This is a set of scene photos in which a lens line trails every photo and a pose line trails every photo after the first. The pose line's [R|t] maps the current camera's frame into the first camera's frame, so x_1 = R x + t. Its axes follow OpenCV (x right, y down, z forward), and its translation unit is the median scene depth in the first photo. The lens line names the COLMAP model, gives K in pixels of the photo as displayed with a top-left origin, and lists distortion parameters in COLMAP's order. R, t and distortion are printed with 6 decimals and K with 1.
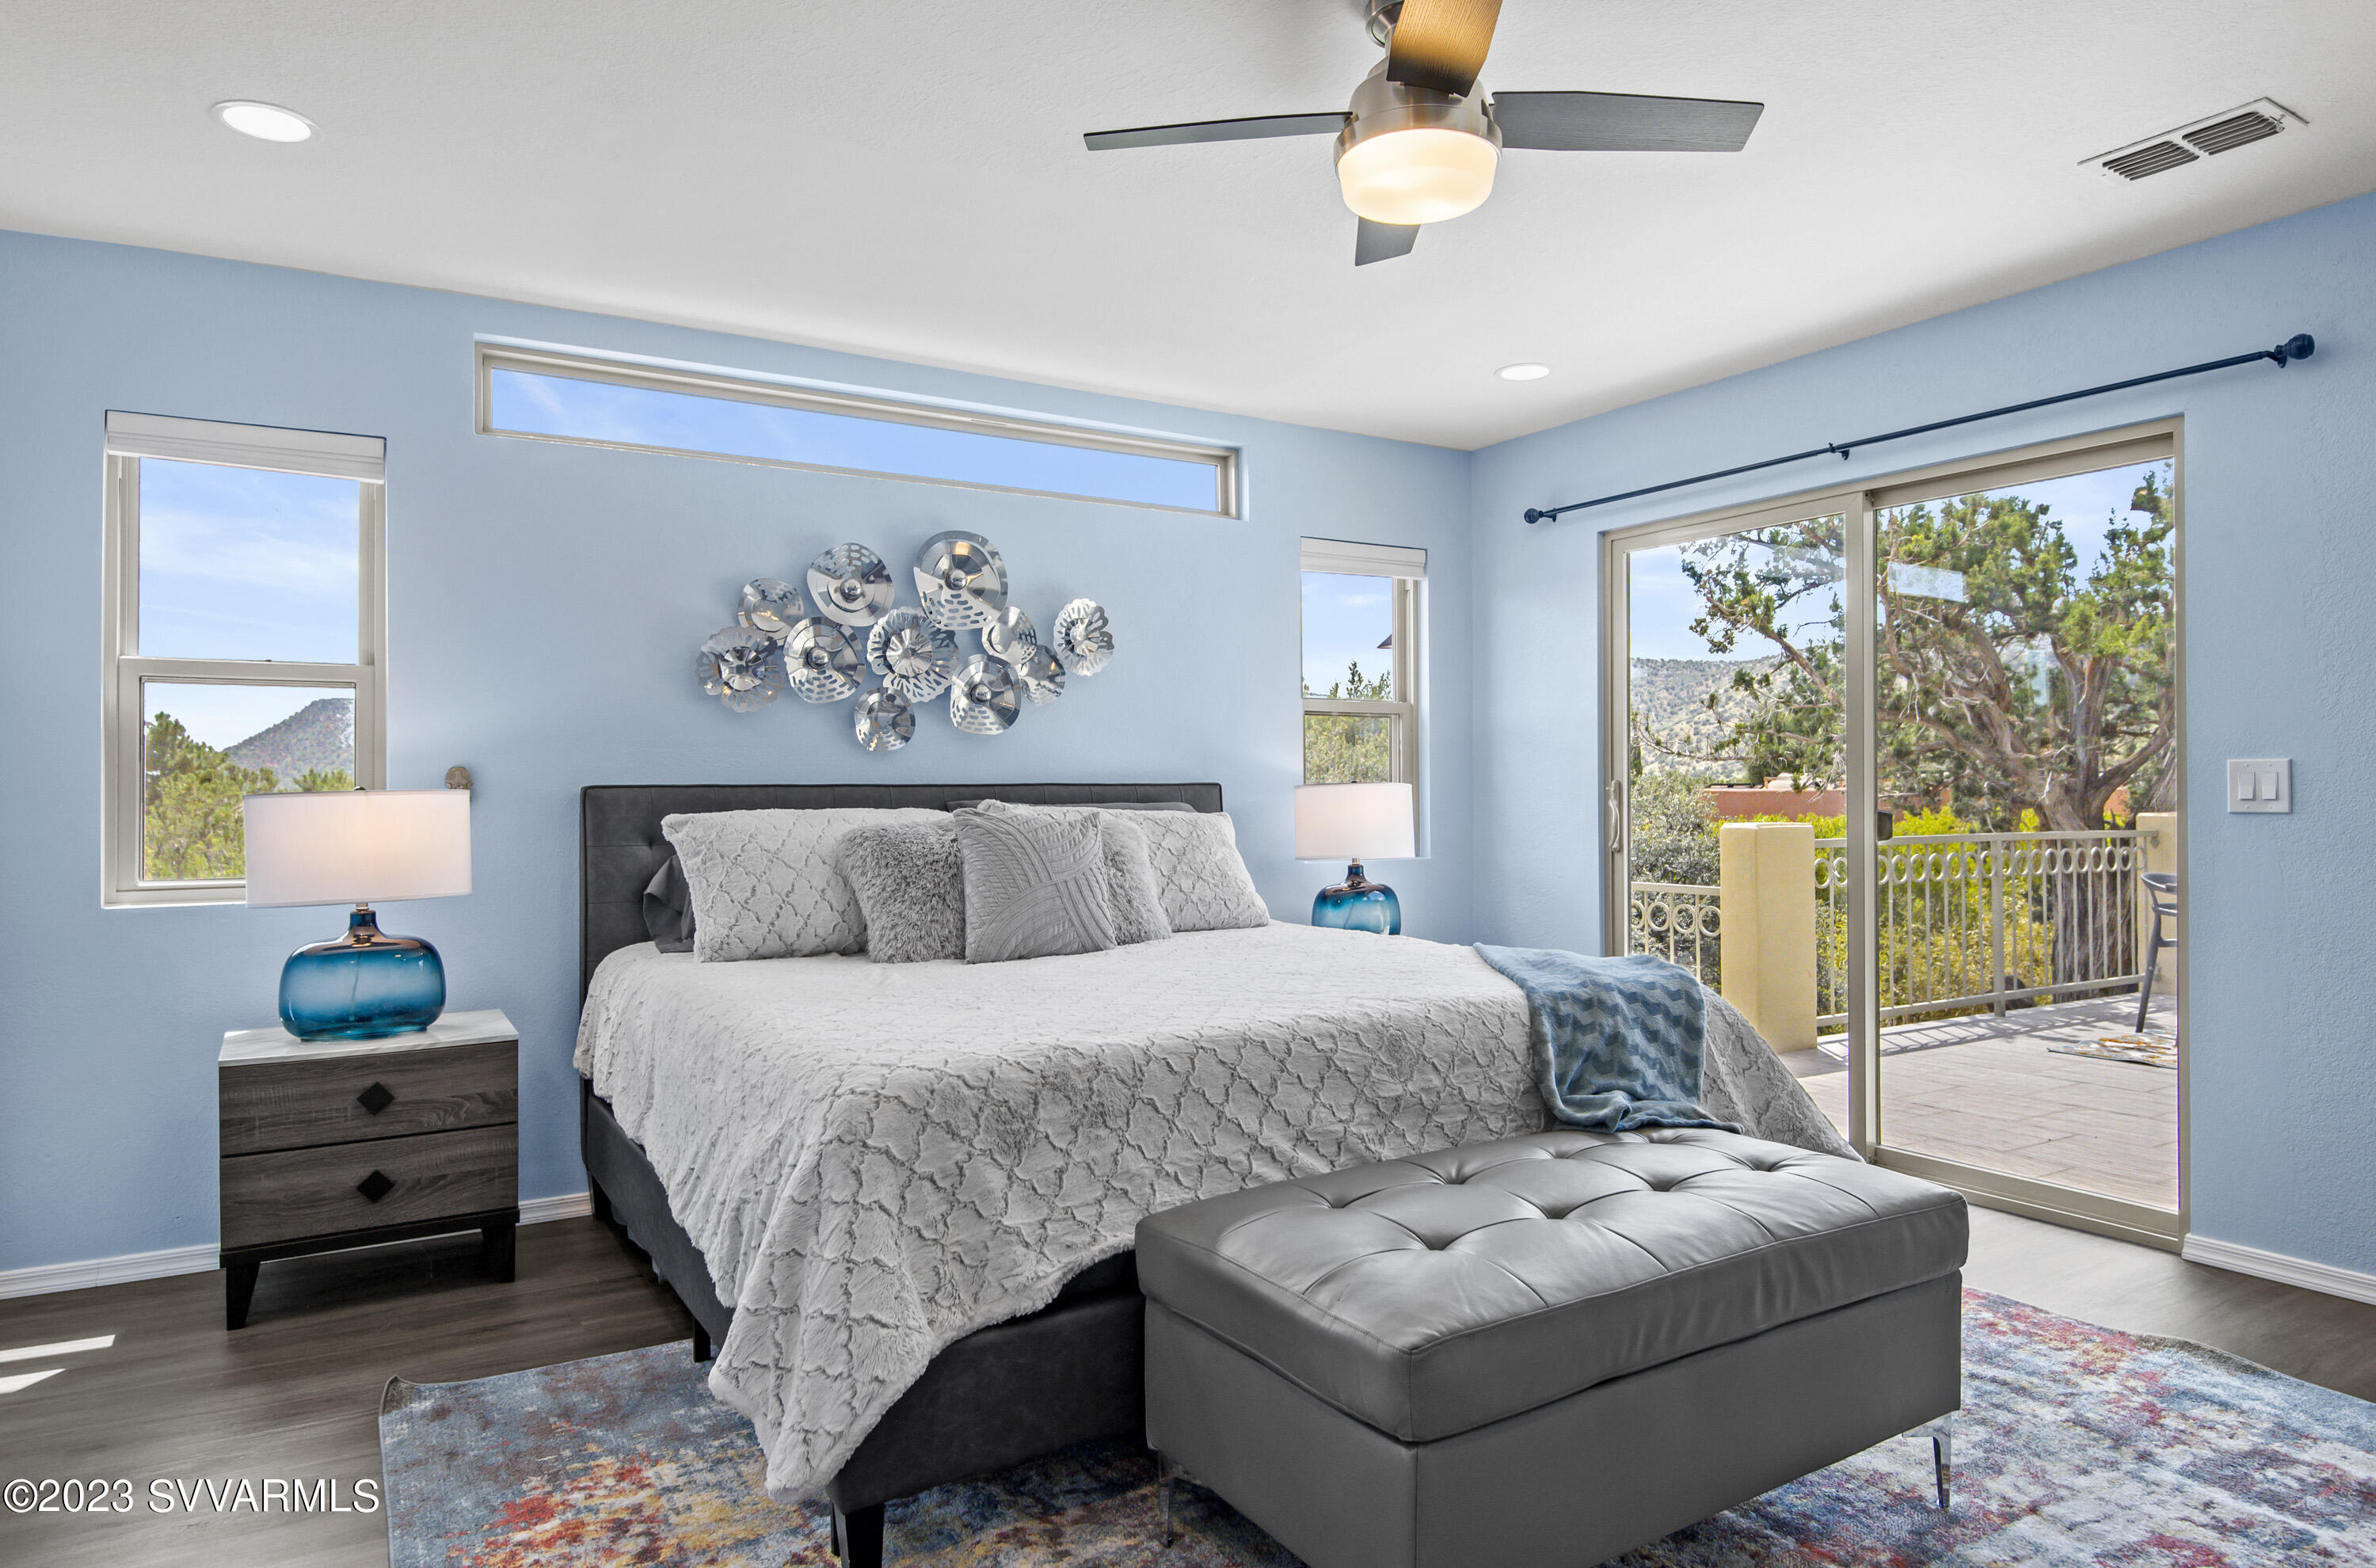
lens RADIAL K [[1427.1, 0, 1189.3], [0, 1427.1, 774.5], [0, 0, 1]] dist [0.000856, -0.000208]
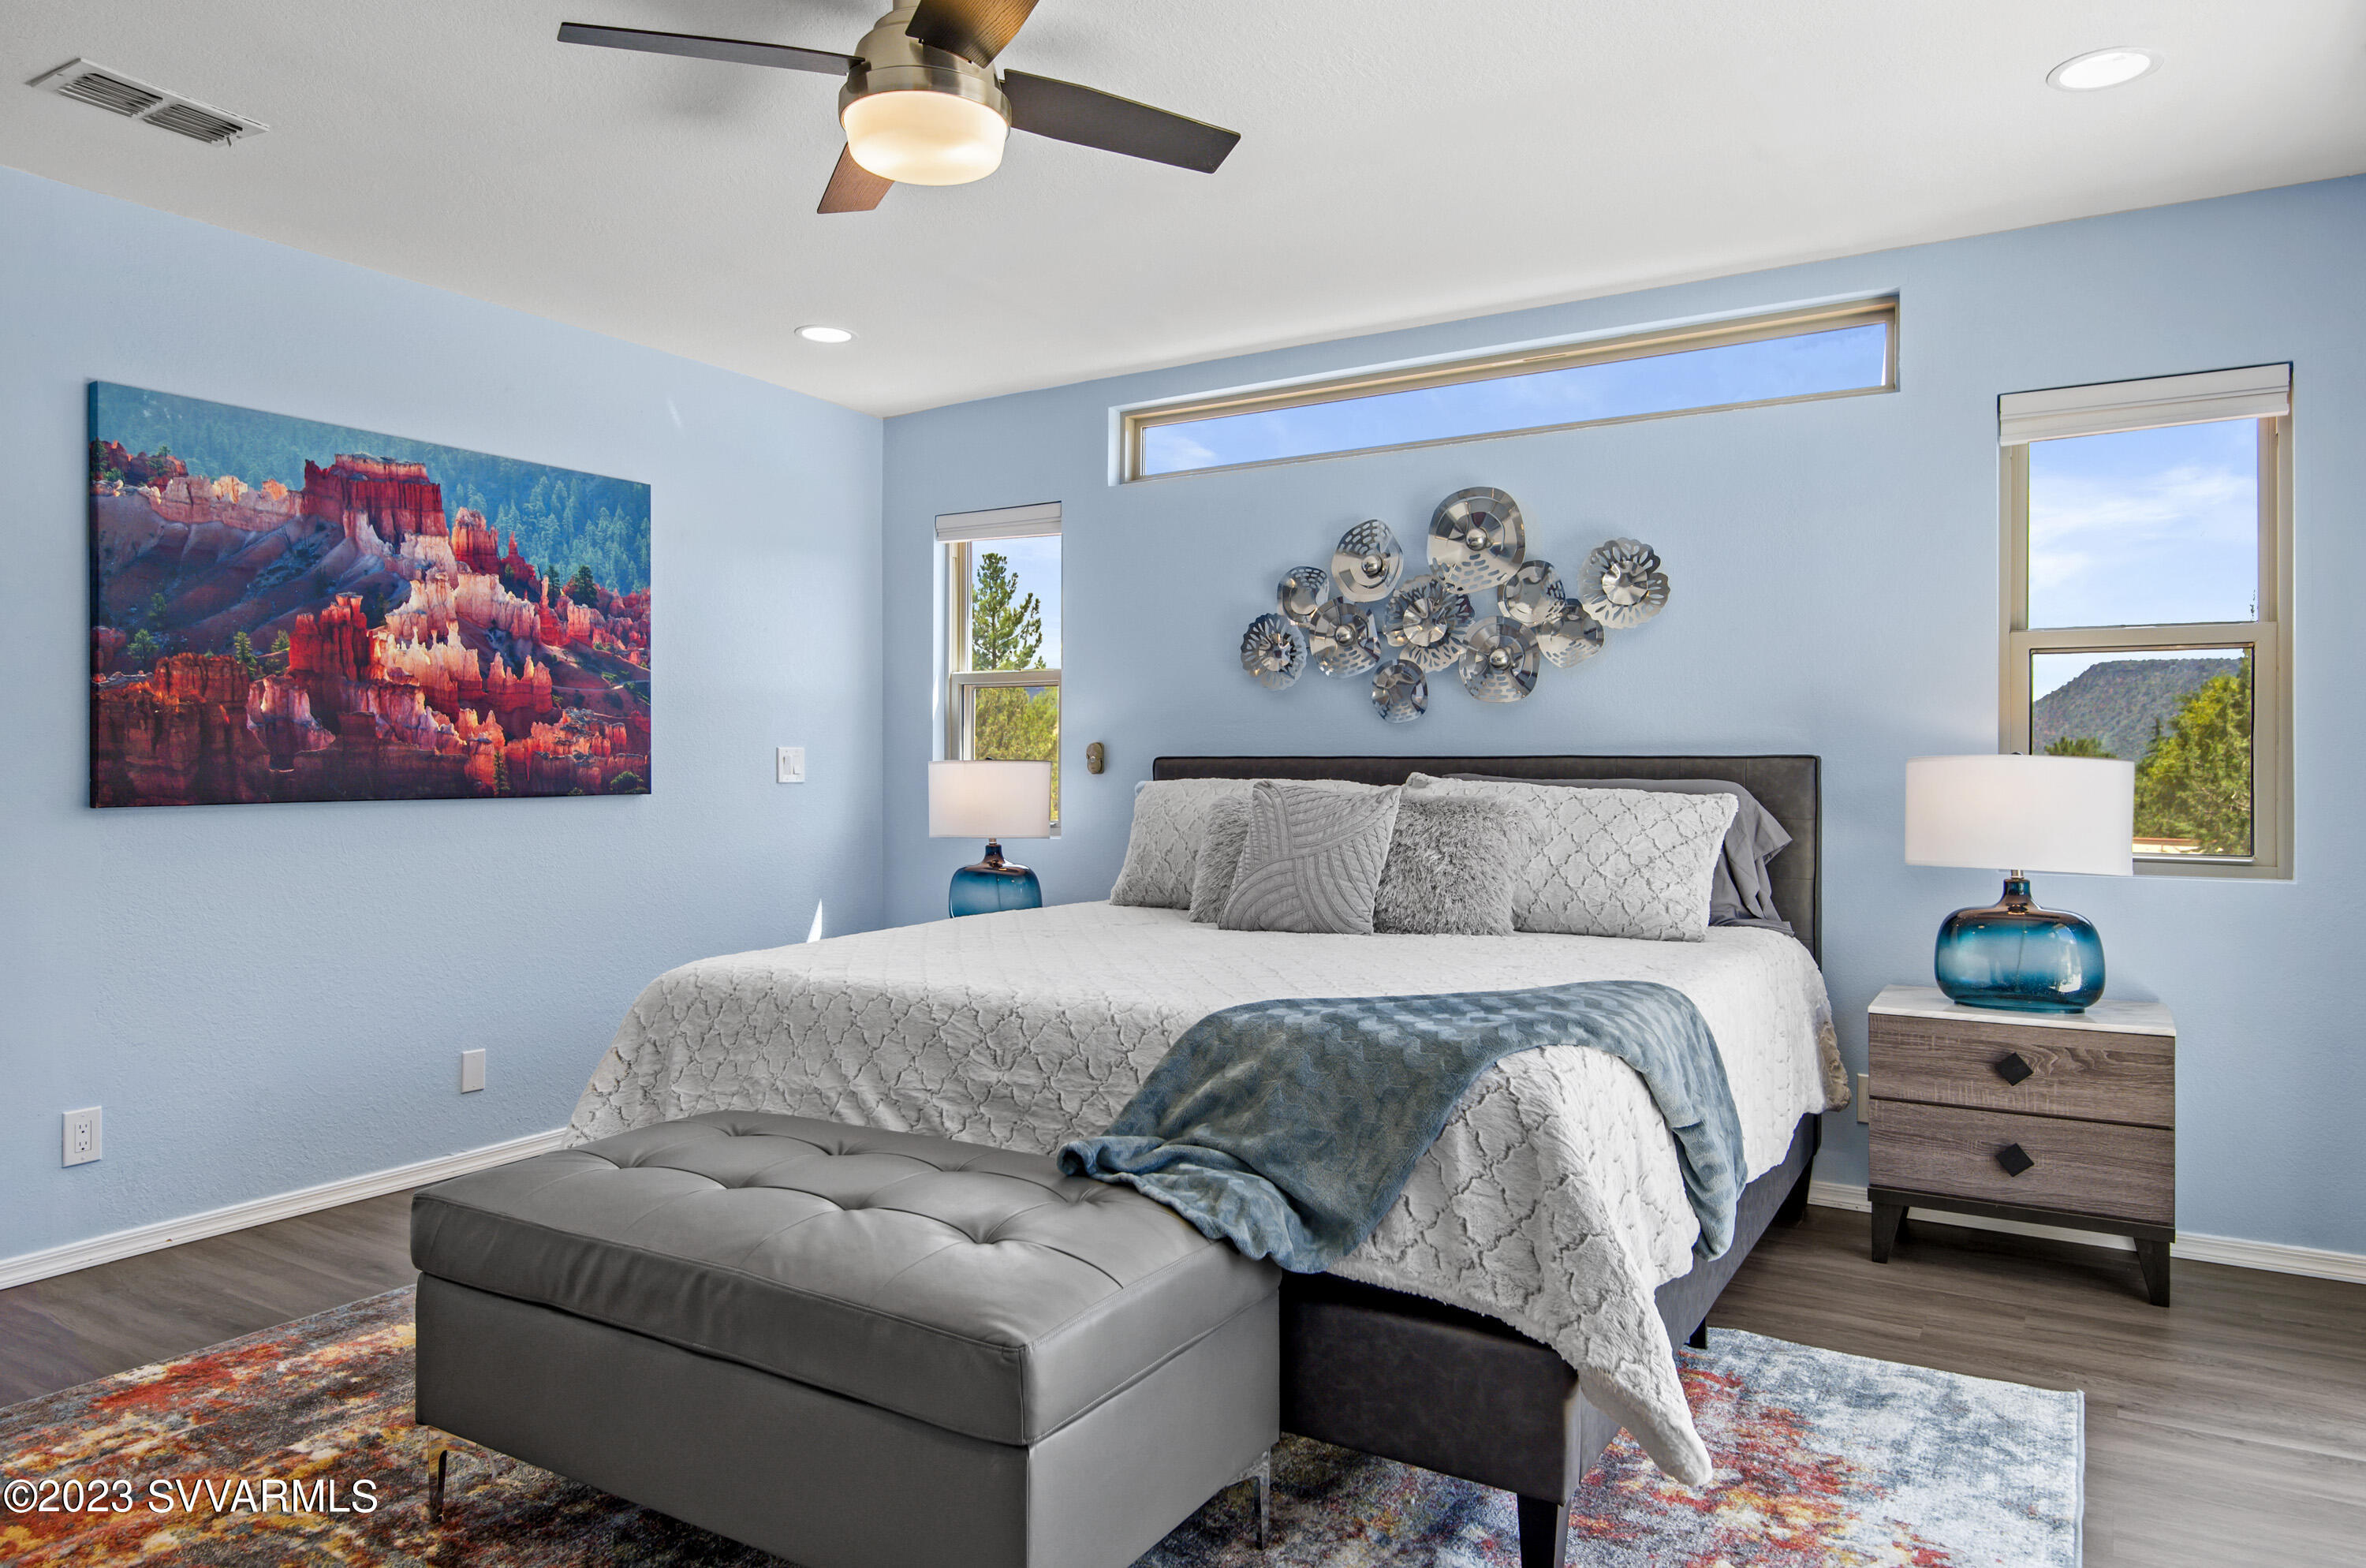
lens RADIAL K [[1476.8, 0, 1183.5], [0, 1476.8, 789.4], [0, 0, 1]] dist [0.002651, 0.000475]
pose [[0.447581, 0.023361, -0.893938, 0.623767], [0.007149, 0.999533, 0.029700, -0.001989], [0.894215, -0.019684, 0.447205, 0.383099]]
